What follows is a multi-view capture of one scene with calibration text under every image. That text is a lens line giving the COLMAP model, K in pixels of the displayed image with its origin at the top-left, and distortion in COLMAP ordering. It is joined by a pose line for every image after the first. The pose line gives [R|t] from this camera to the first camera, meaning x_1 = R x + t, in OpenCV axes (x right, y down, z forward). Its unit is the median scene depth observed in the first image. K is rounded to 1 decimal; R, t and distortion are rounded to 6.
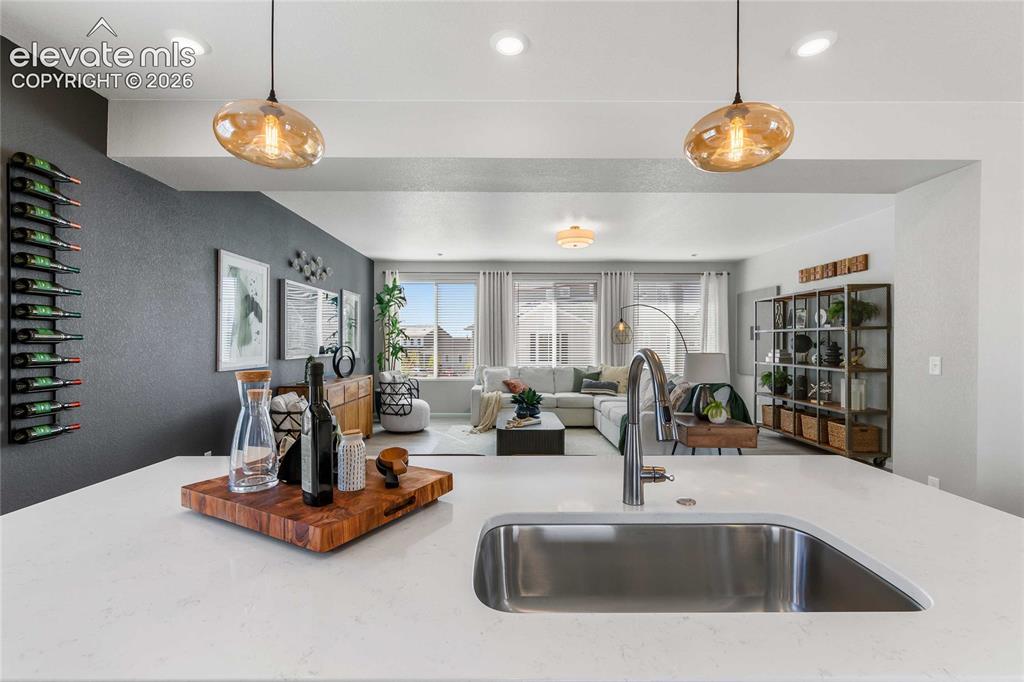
lens RADIAL K [[448.9, 0, 512.2], [0, 448.9, 341.4], [0, 0, 1]] dist [0.000938, -0.000196]
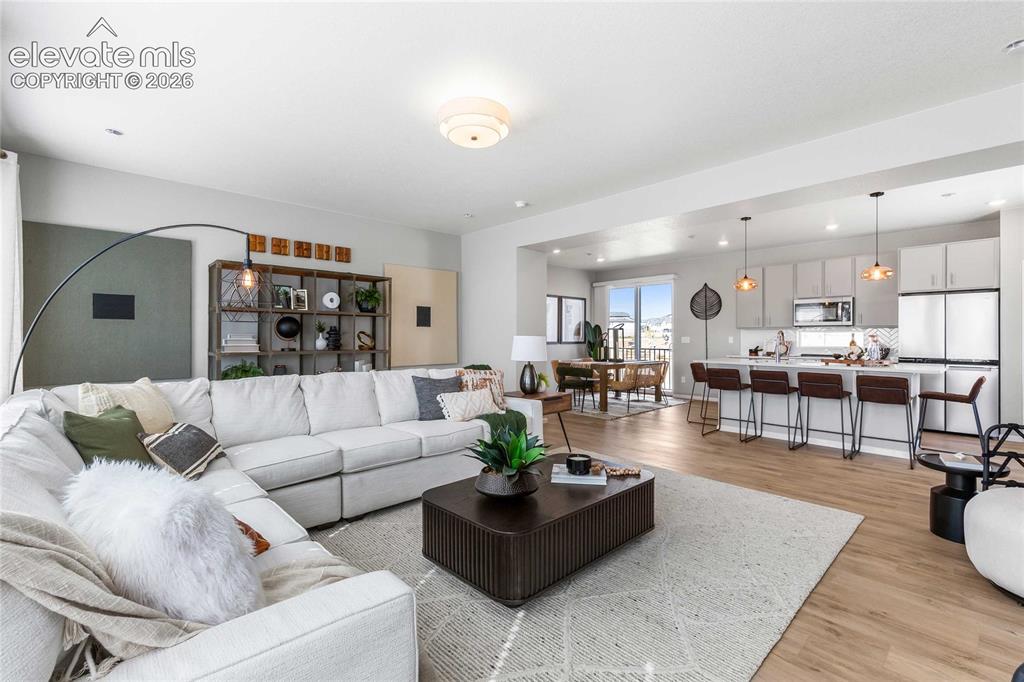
lens RADIAL K [[448.9, 0, 512.2], [0, 448.9, 335.1], [0, 0, 1]] dist [0.000938, -0.000196]
pose [[-0.676778, -0.000862, 0.736186, -0.272538], [-0.006850, 0.999963, -0.005127, 0.021847], [-0.736155, -0.008513, -0.676759, 1.266394]]
